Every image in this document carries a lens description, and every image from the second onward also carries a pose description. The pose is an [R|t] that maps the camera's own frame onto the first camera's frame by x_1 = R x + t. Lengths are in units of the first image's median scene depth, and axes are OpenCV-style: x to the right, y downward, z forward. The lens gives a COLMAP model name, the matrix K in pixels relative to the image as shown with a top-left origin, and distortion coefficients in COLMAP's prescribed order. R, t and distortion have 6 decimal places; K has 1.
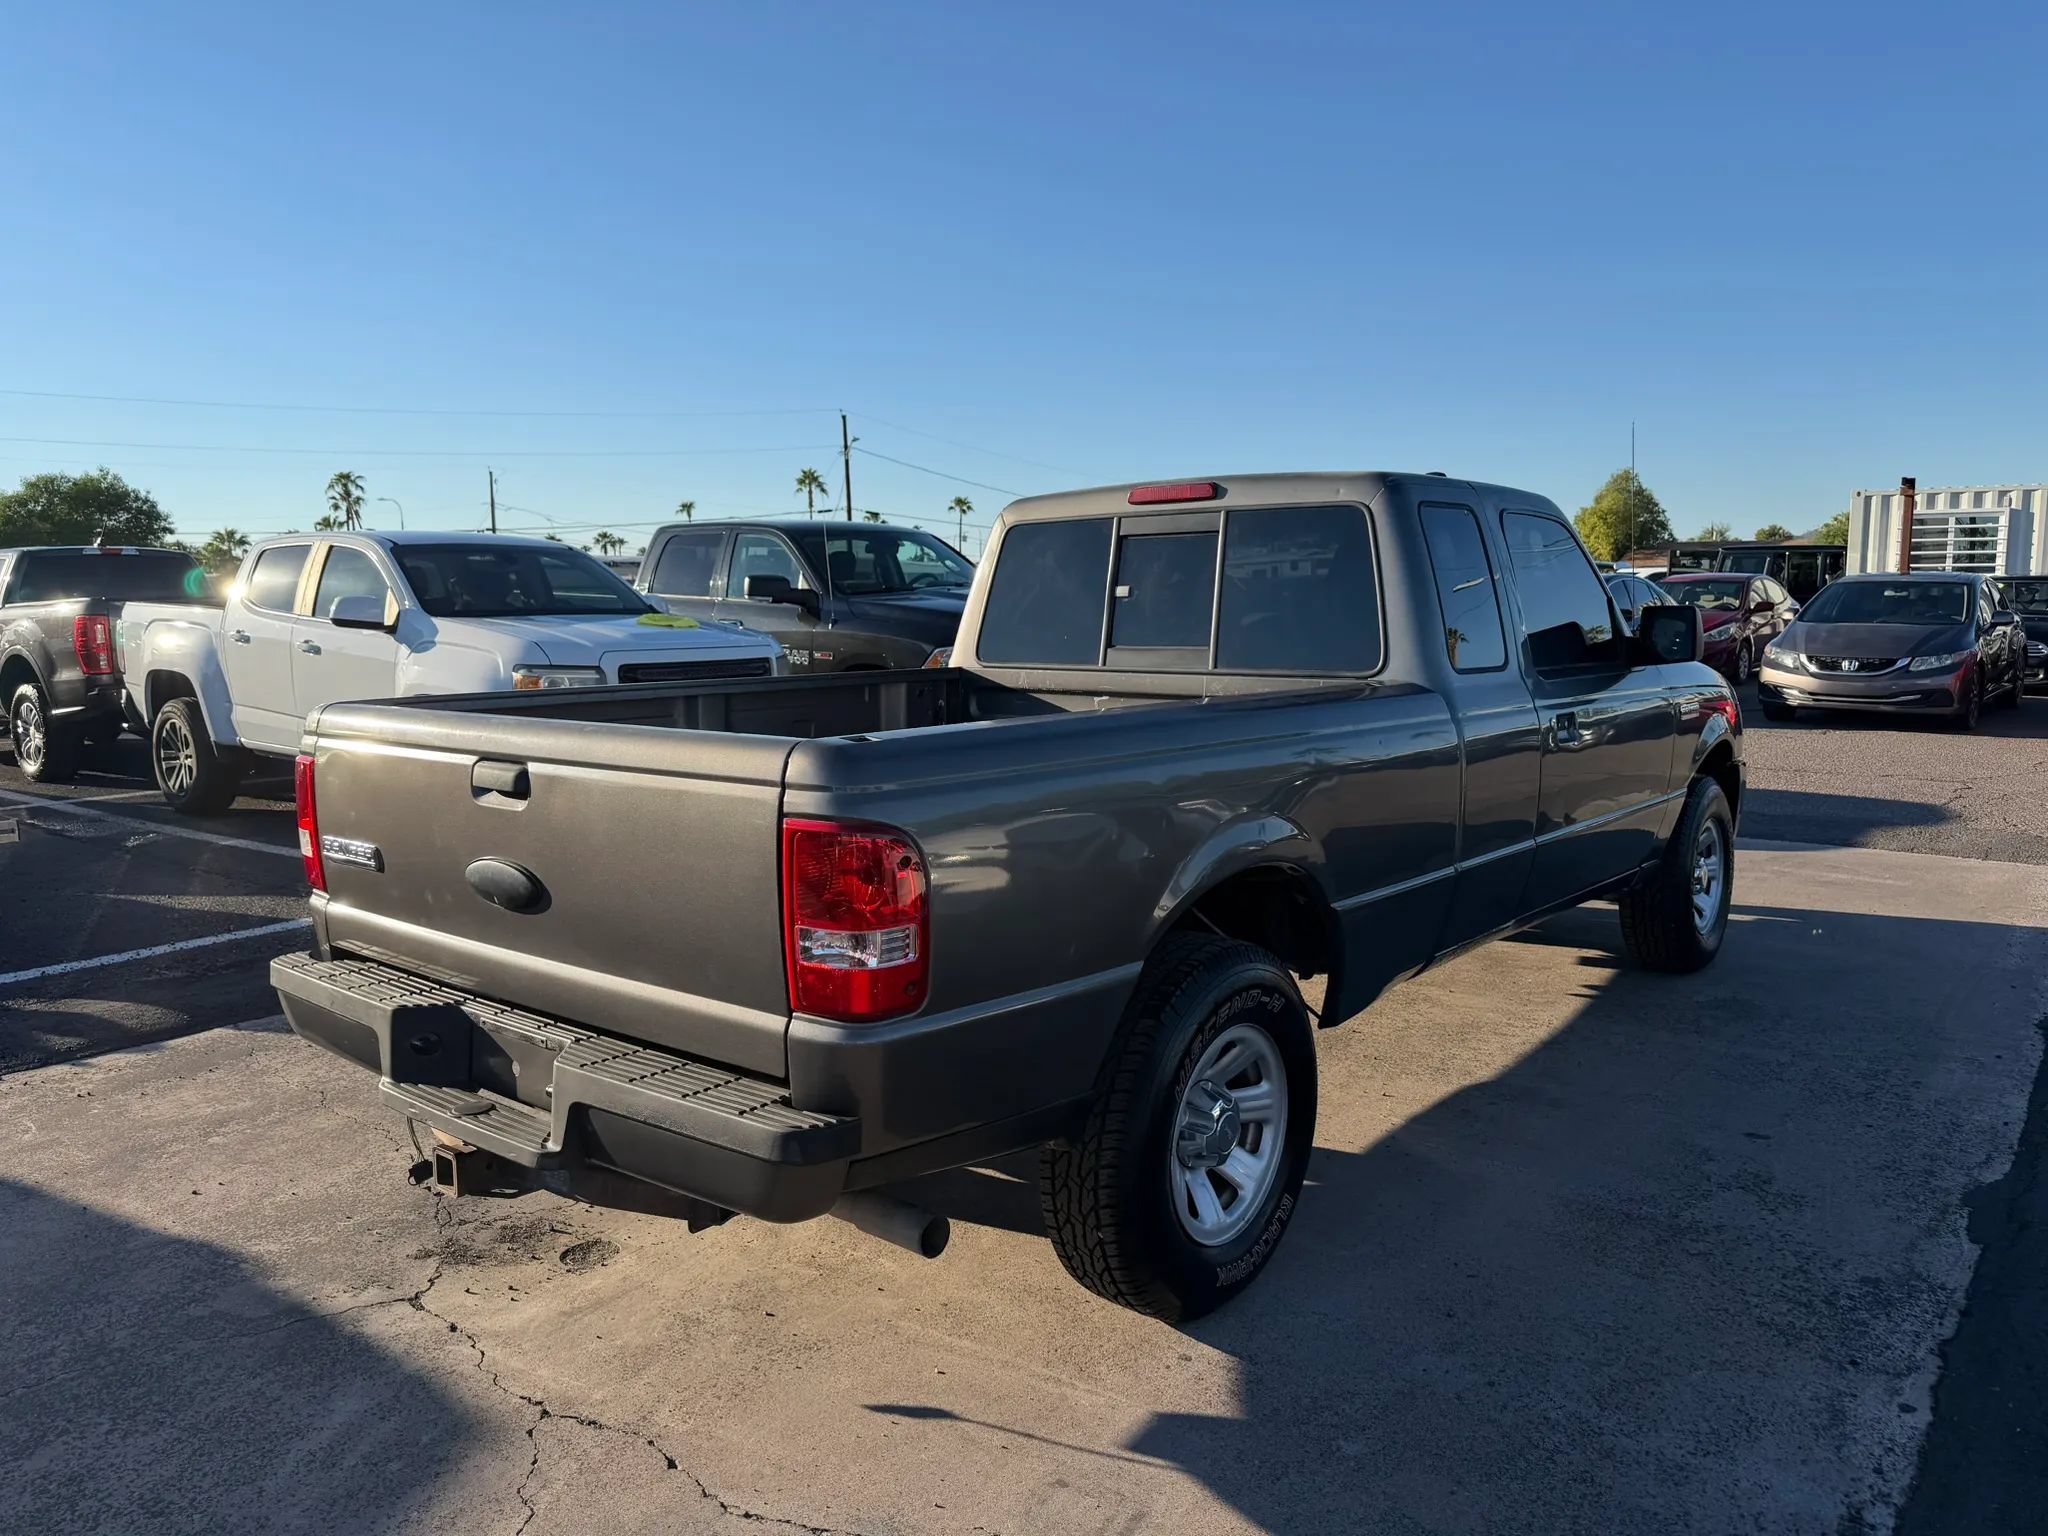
lens RADIAL K [[1452.3, 0, 1015.3], [0, 1452.3, 744.1], [0, 0, 1]] dist [0.026319, -0.035008]
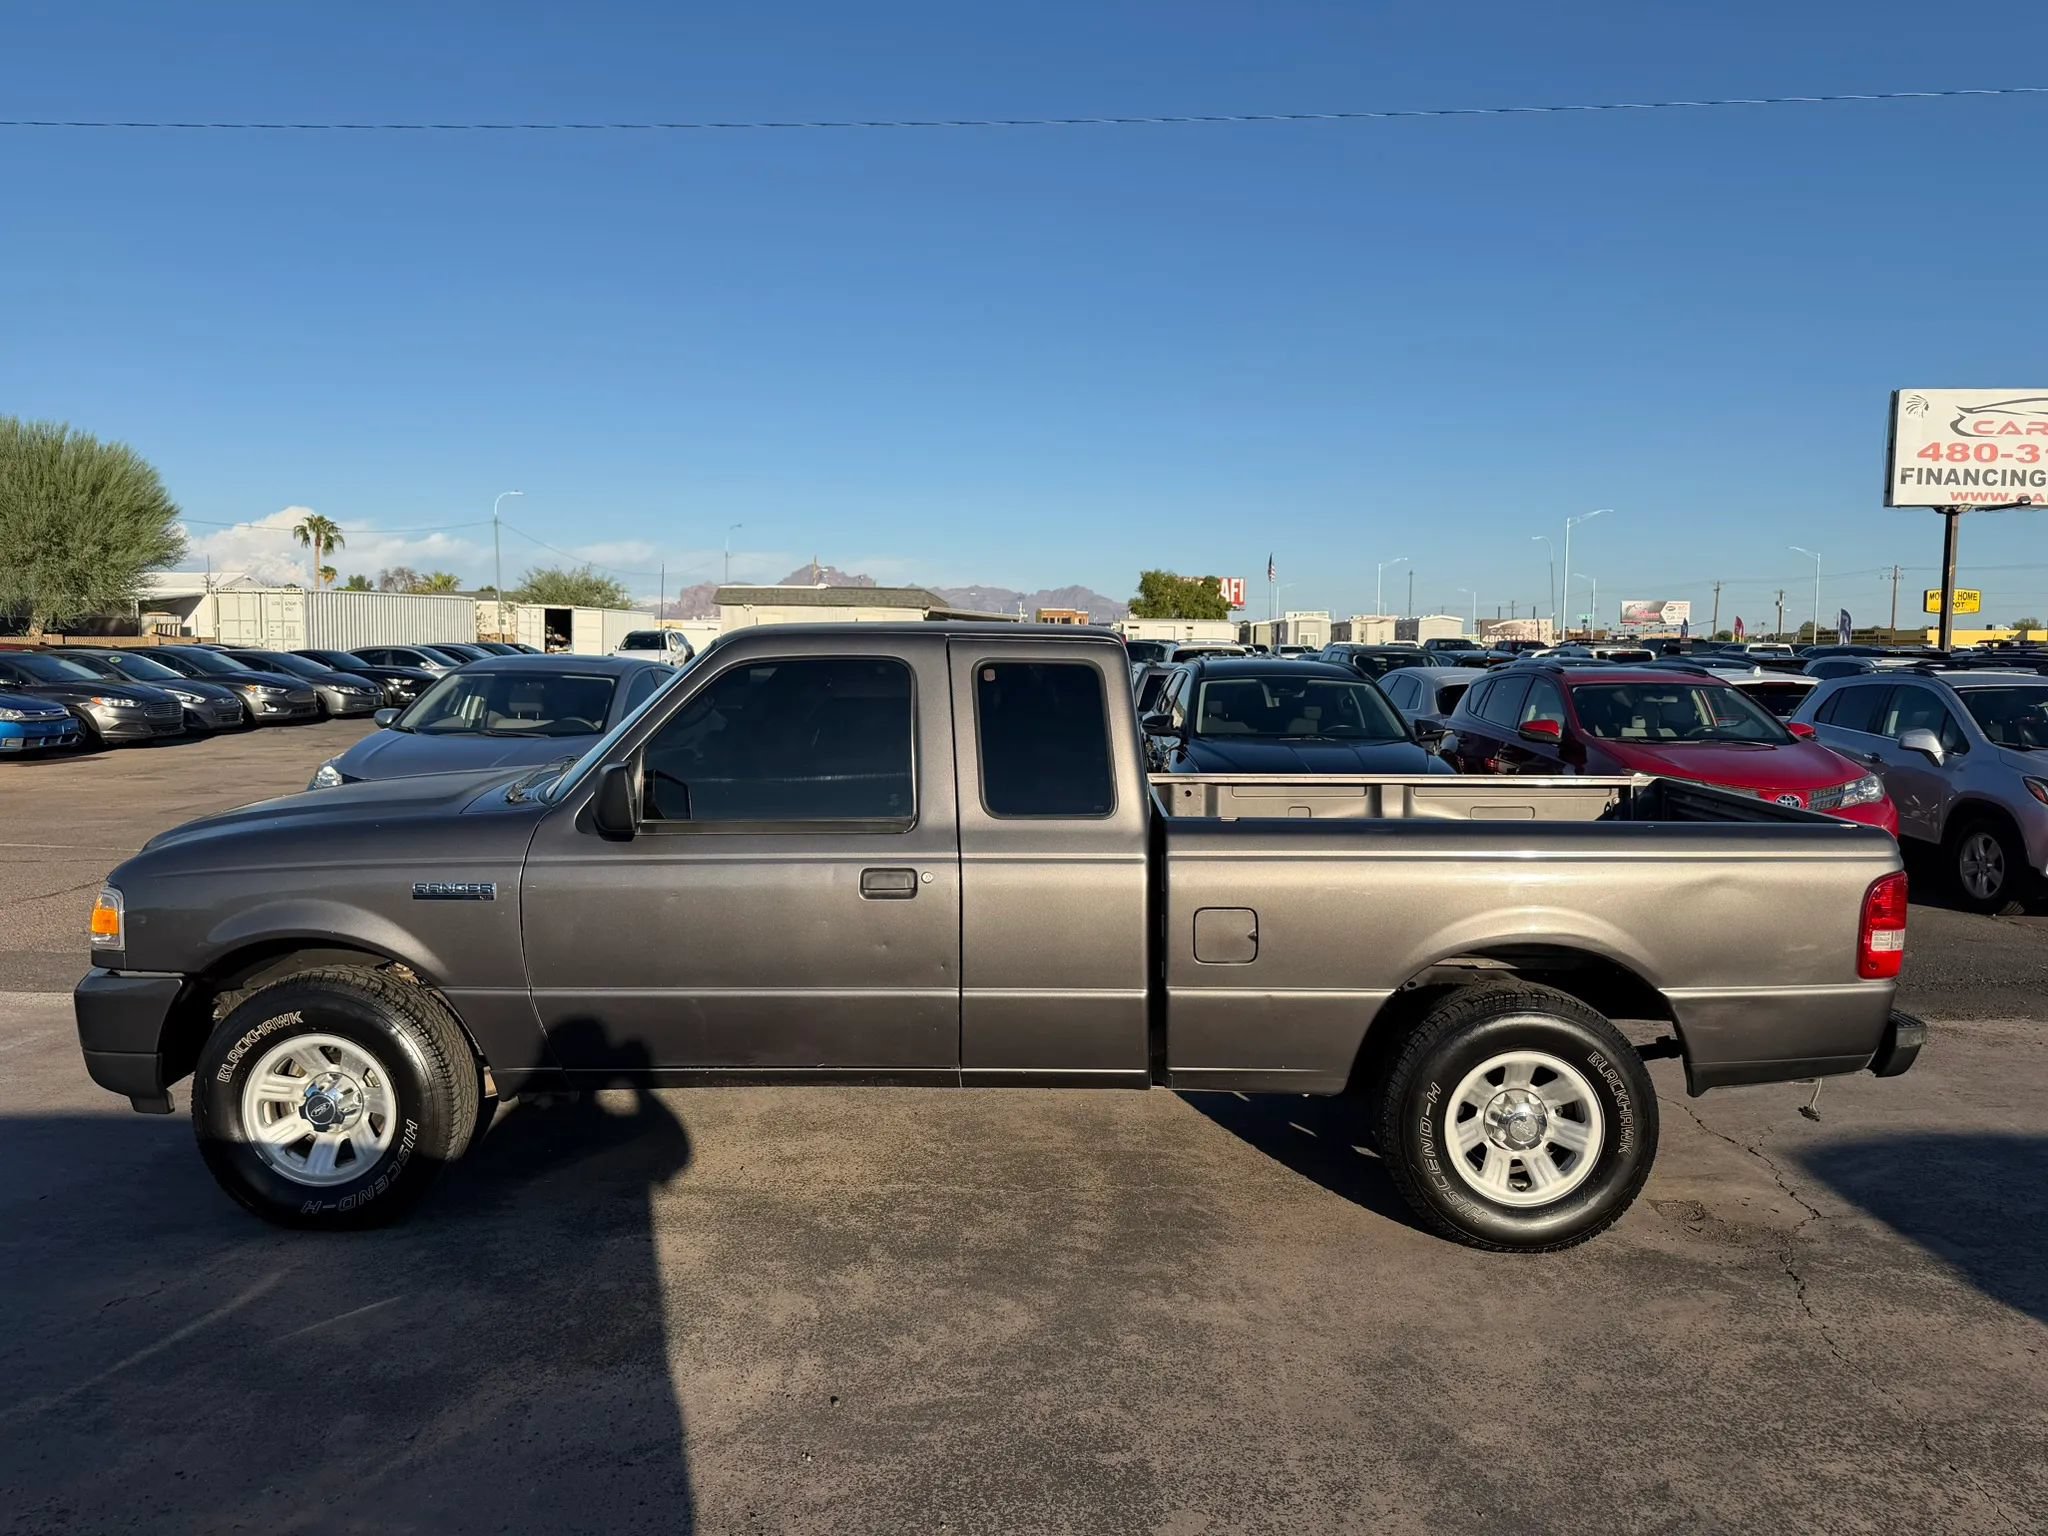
lens RADIAL K [[1452.3, 0, 1034.8], [0, 1452.3, 763.5], [0, 0, 1]] dist [0.026319, -0.035008]
pose [[-0.617126, -0.059145, 0.784638, -0.855001], [0.076723, 0.987897, 0.134810, -0.264961], [-0.783115, 0.143395, -0.605119, 1.983671]]
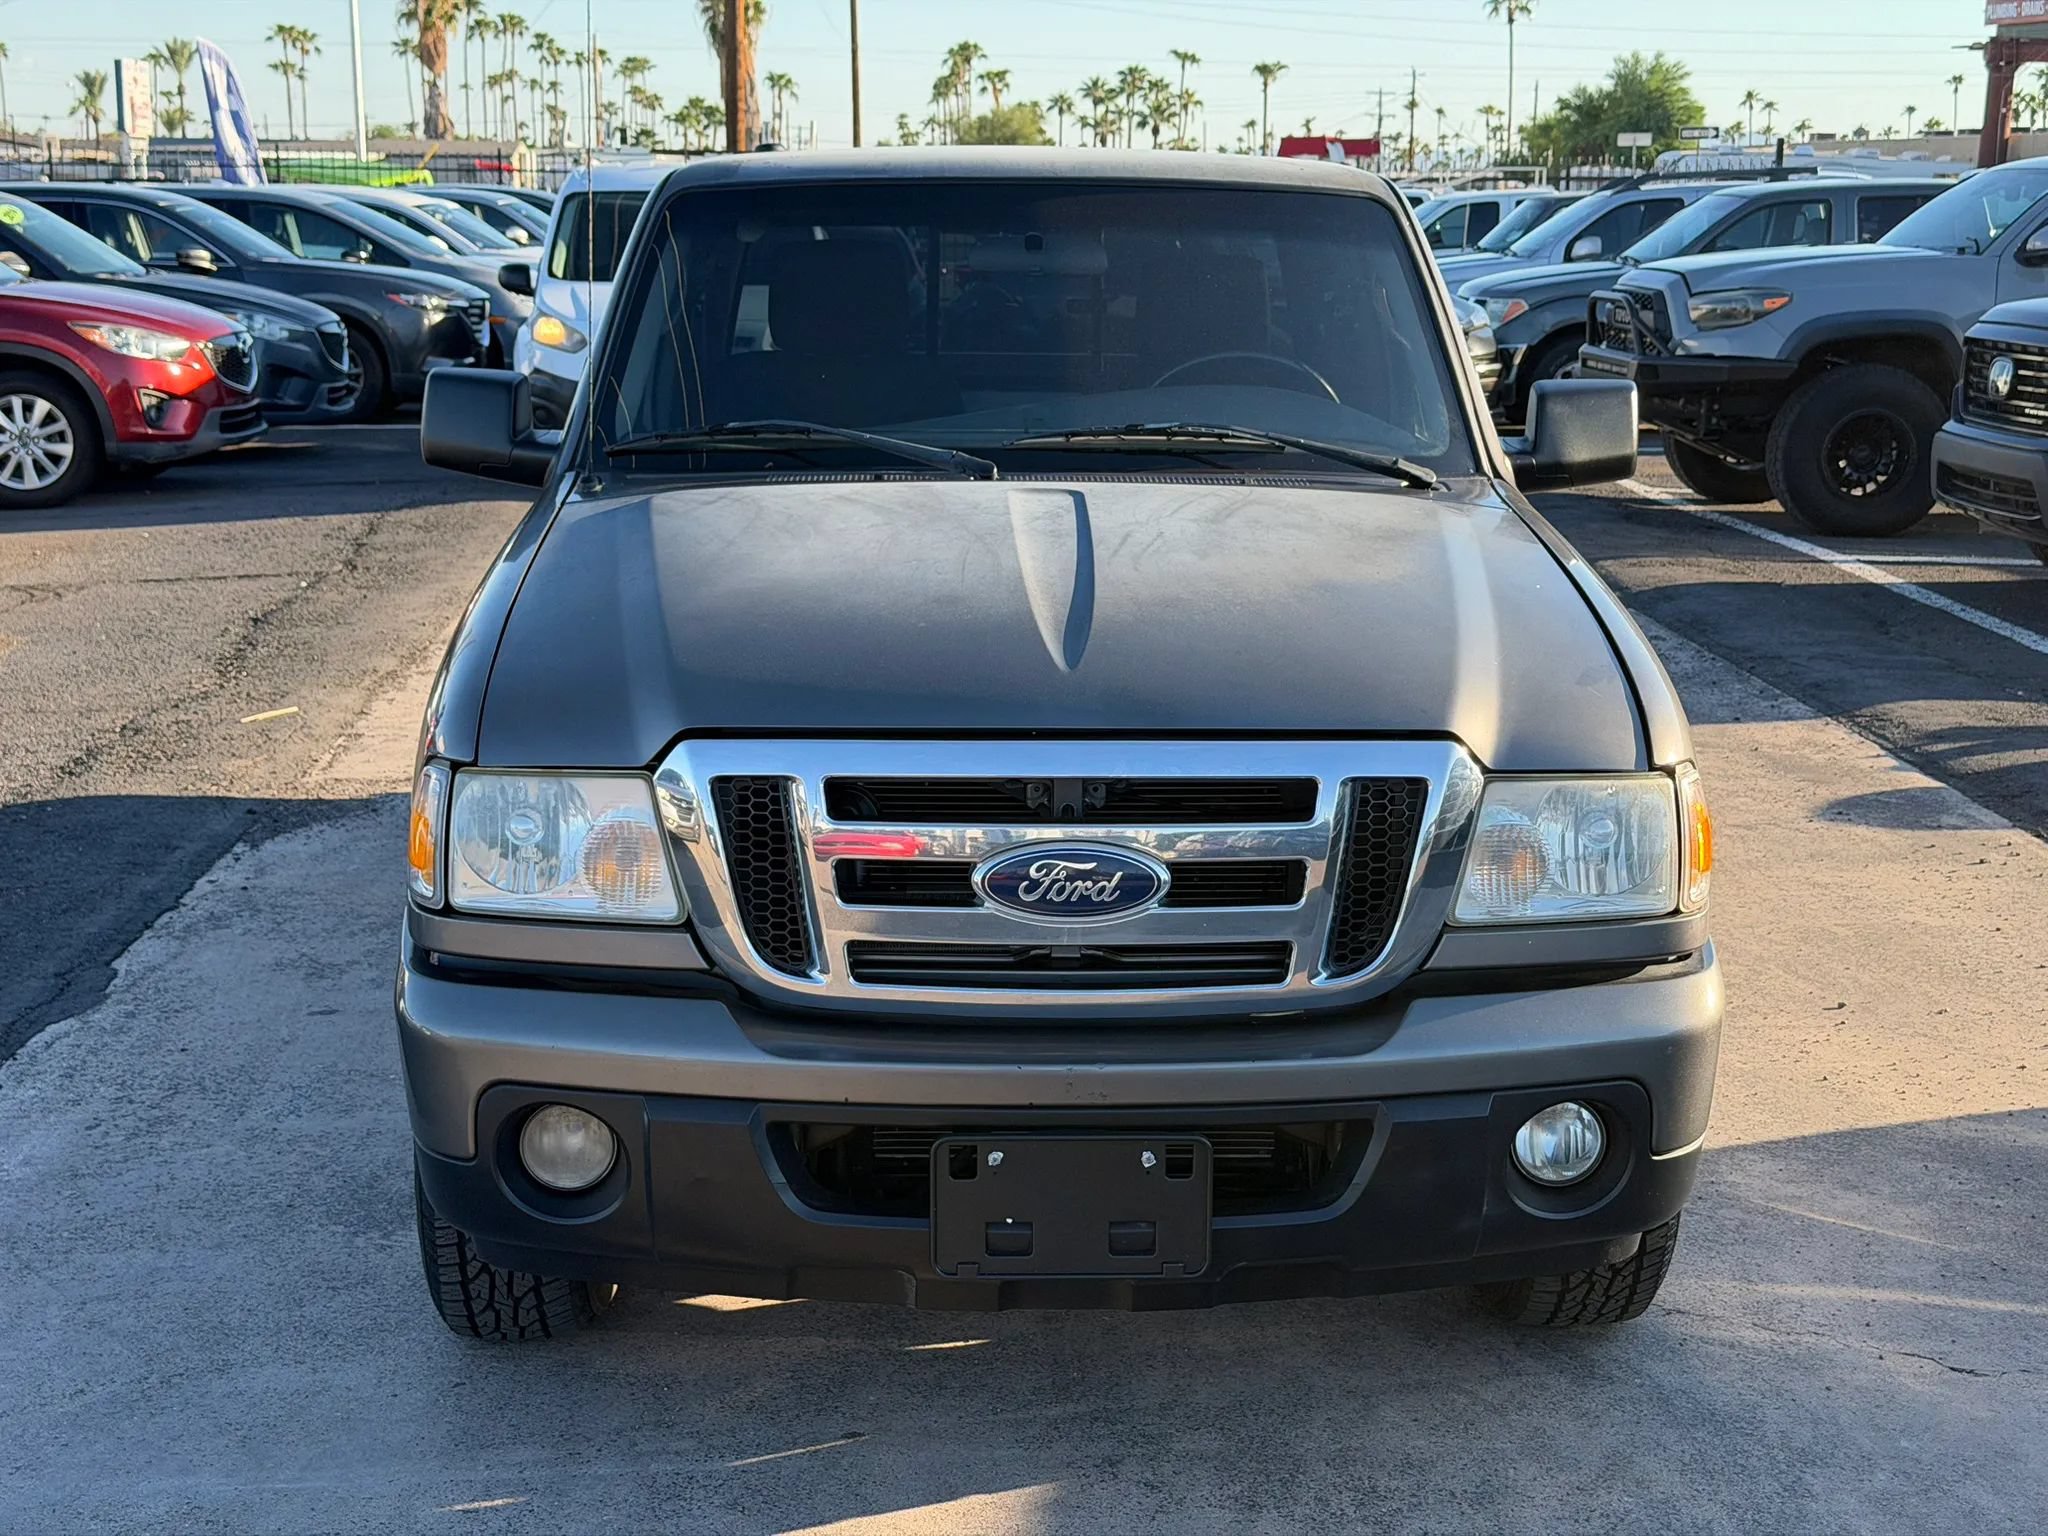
lens RADIAL K [[2854.9, 0, 1044.4], [0, 2854.9, 798.5], [0, 0, 1]] dist [0.112606, 0.000000]
pose [[-0.744885, 0.141216, -0.652077, 1.269926], [-0.069956, 0.955426, 0.286823, -0.331118], [0.663515, 0.259267, -0.701804, 2.423302]]
